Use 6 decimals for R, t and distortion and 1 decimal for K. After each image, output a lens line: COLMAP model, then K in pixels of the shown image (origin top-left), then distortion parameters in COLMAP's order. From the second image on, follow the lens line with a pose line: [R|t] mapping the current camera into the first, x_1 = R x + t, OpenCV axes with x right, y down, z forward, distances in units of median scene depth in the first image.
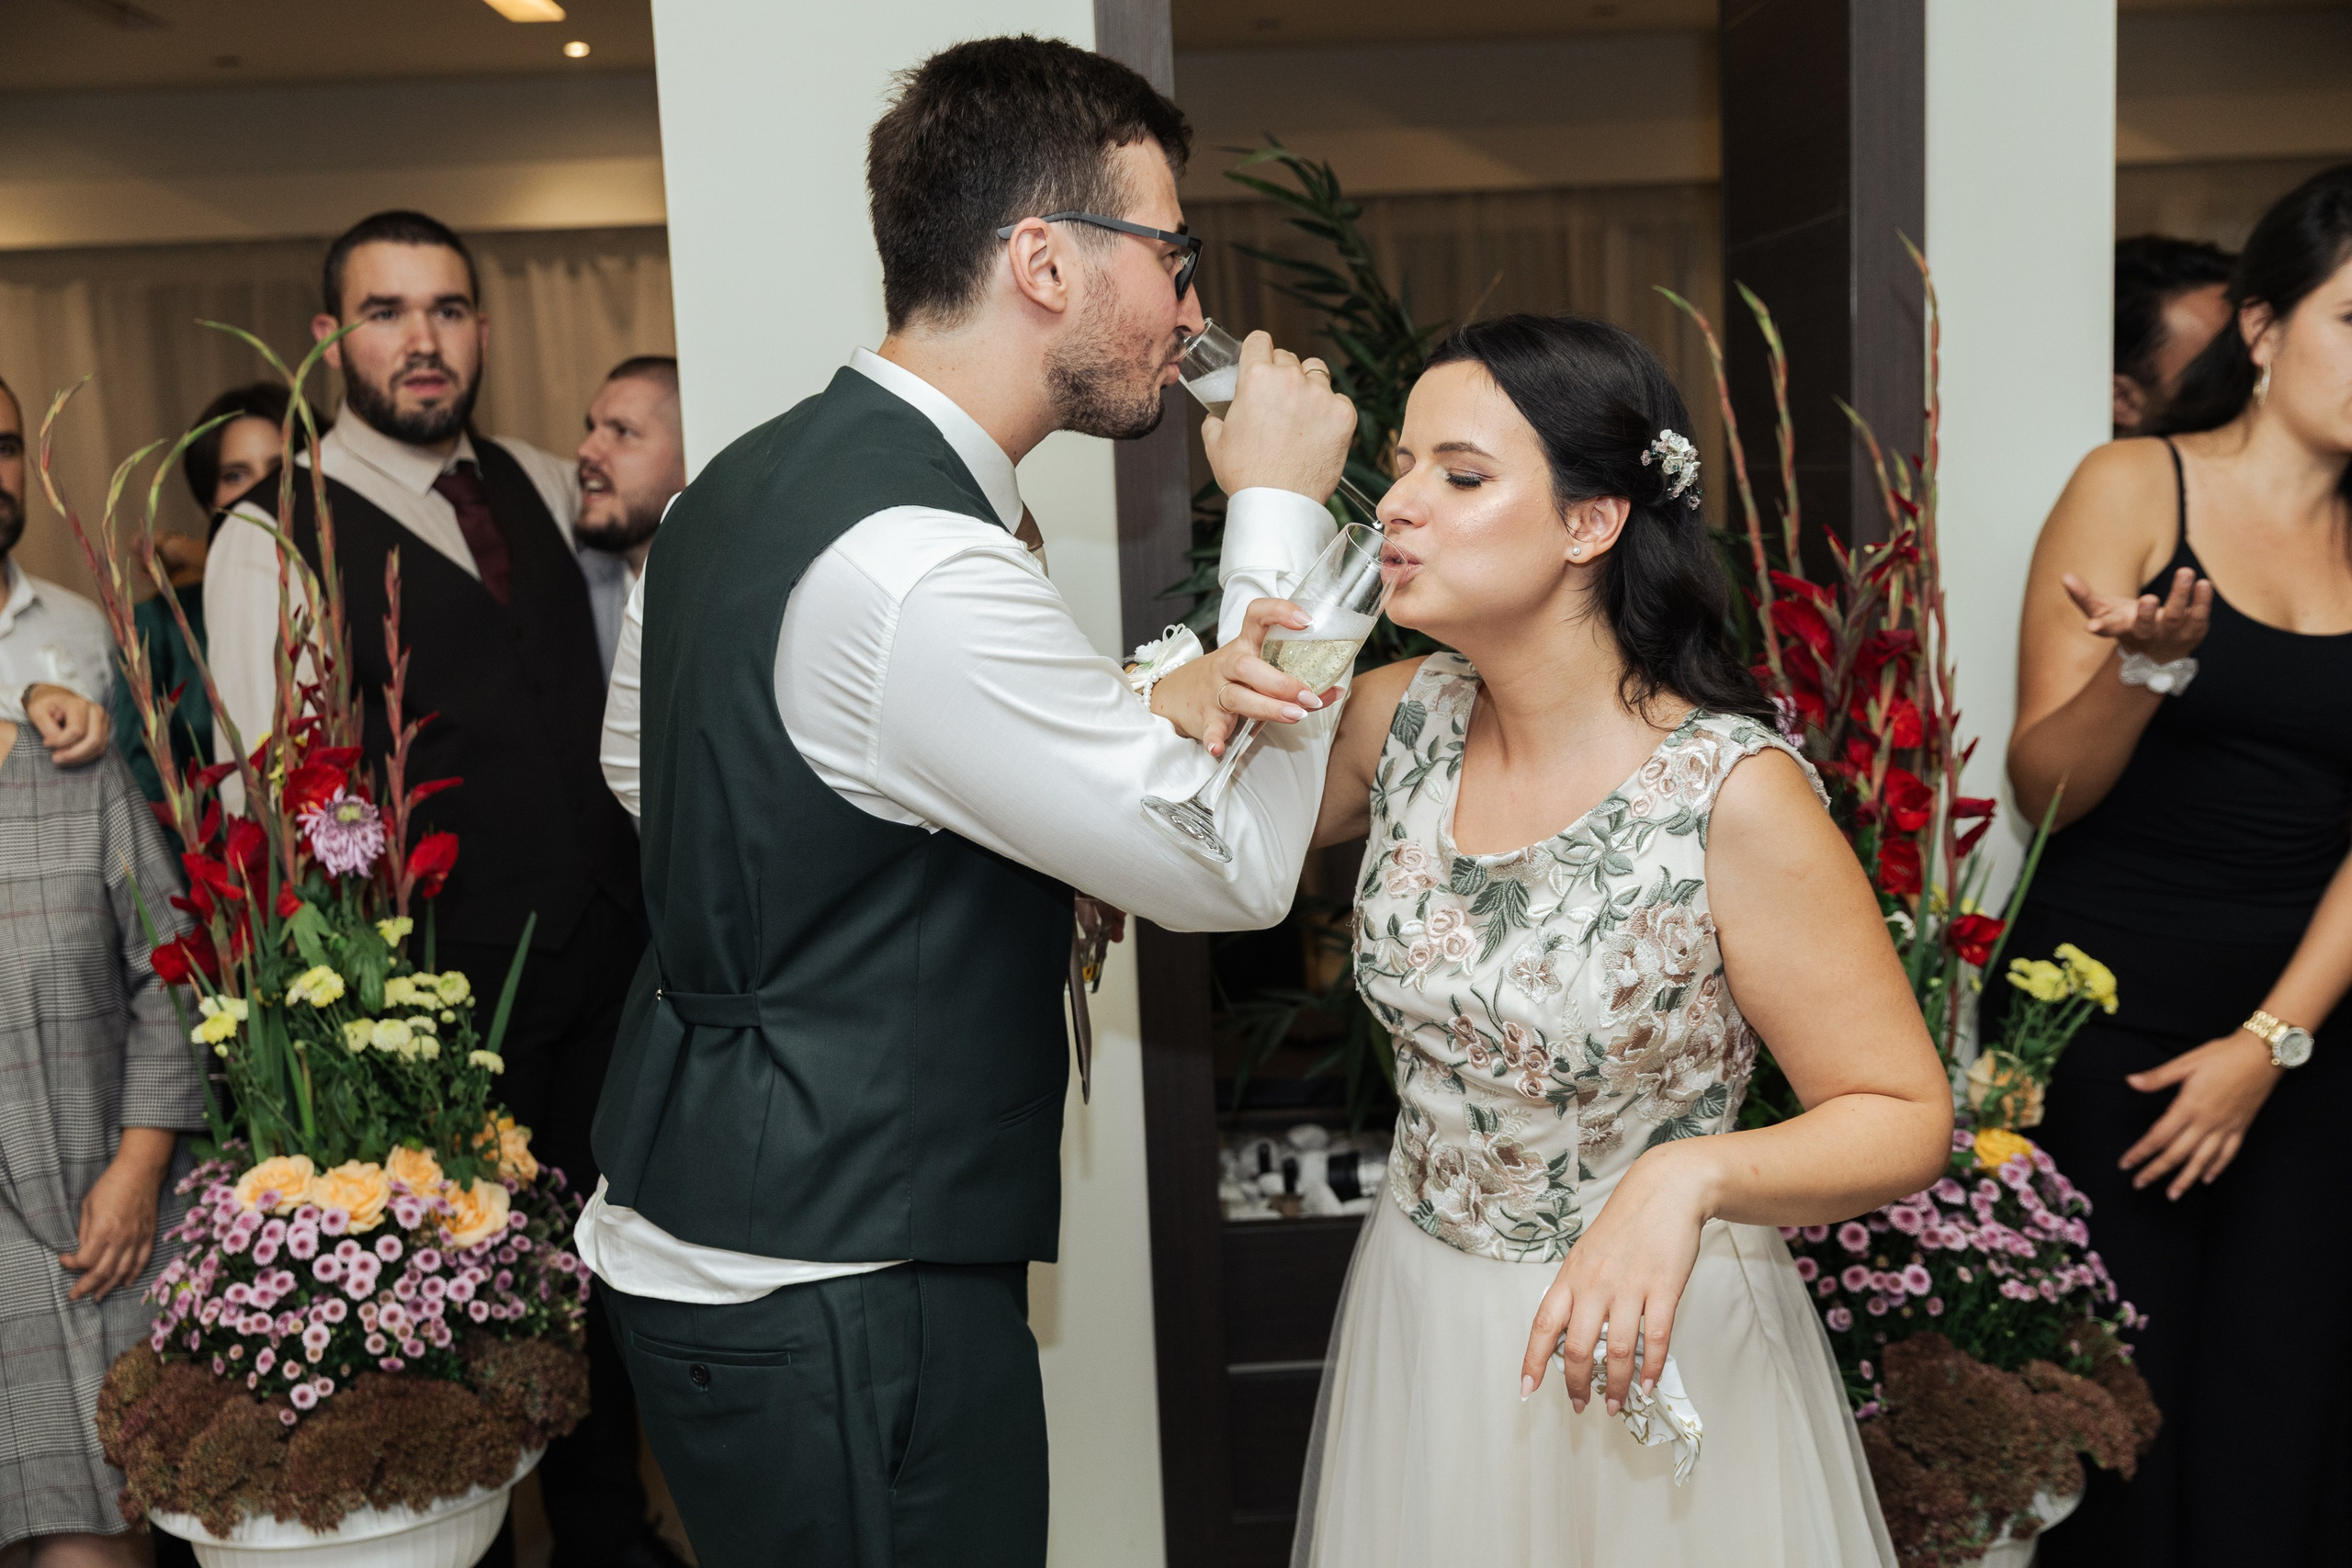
lens RADIAL K [[2340.4, 0, 1172.6], [0, 2340.4, 800.8], [0, 0, 1]] dist [-0.007845, 0.021152]
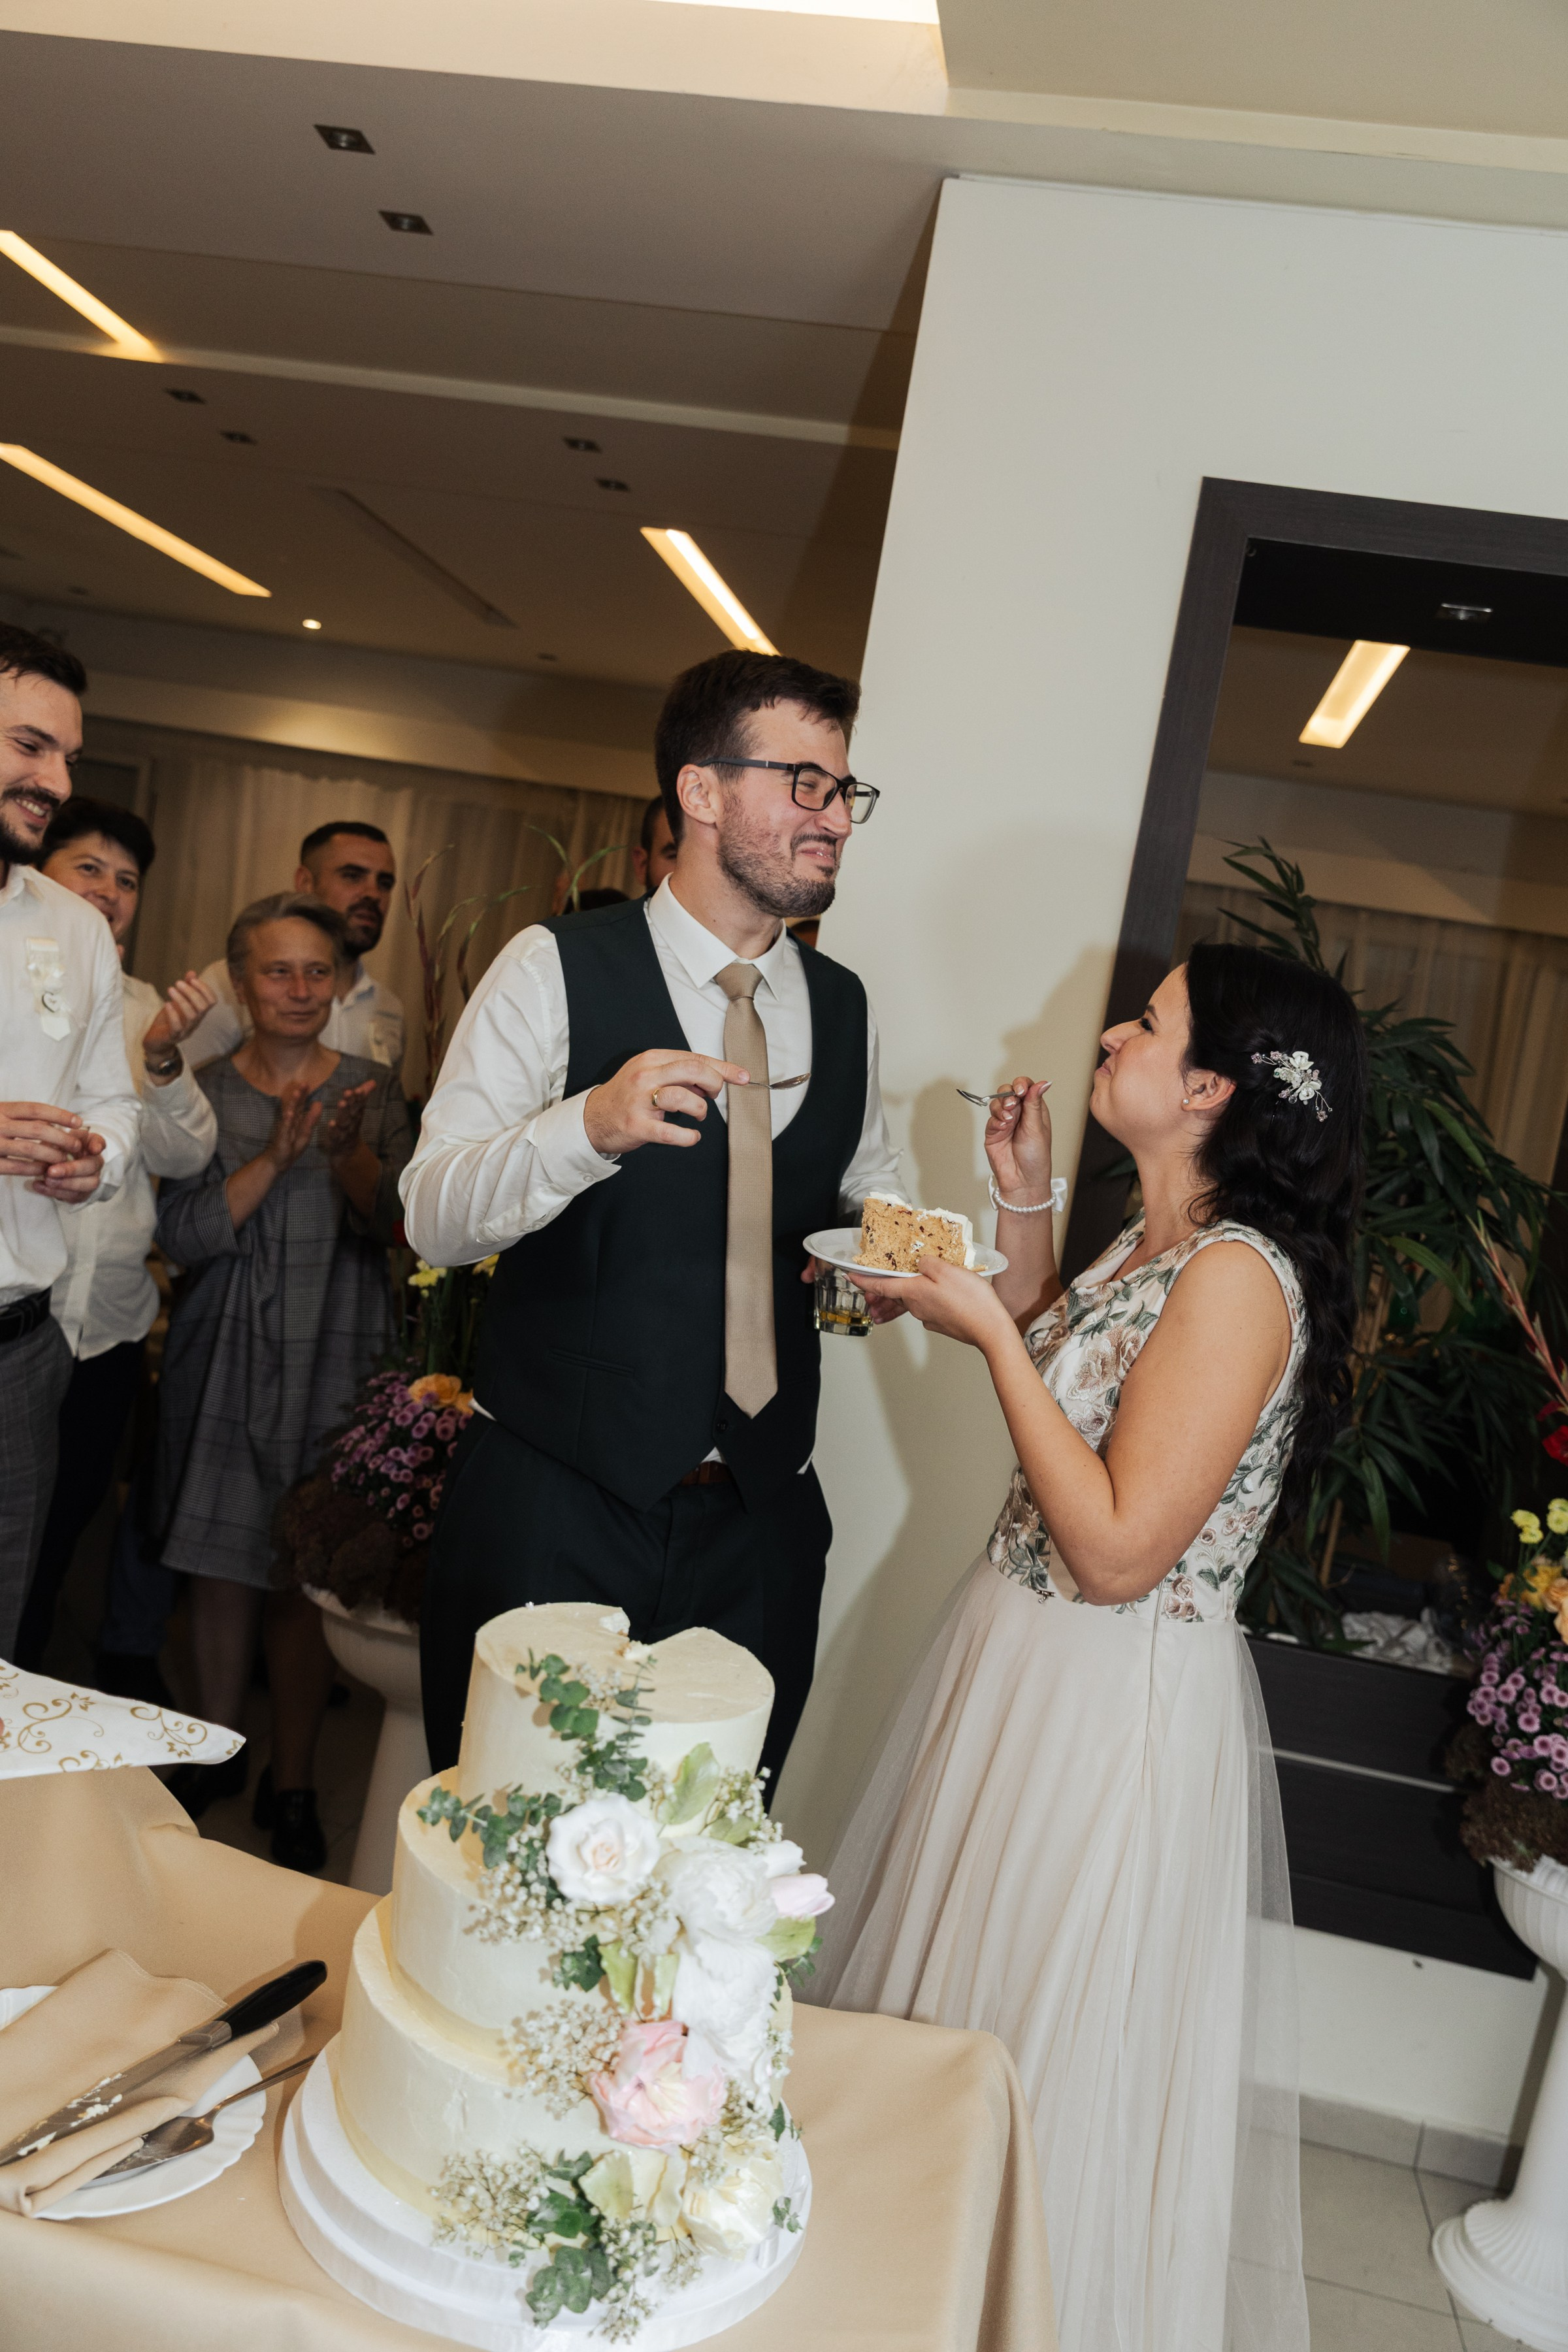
lens RADIAL K [[1881.8, 0, 792.6], [0, 1881.8, 1186.7], [0, 0, 1]] dist [0.000195, 0.003482]
pose [[0.959149, 0.219083, -0.178987, 0.020483], [-0.231646, 0.971391, -0.052337, 0.048466], [0.162401, 0.091660, 0.982458, -0.152924]]
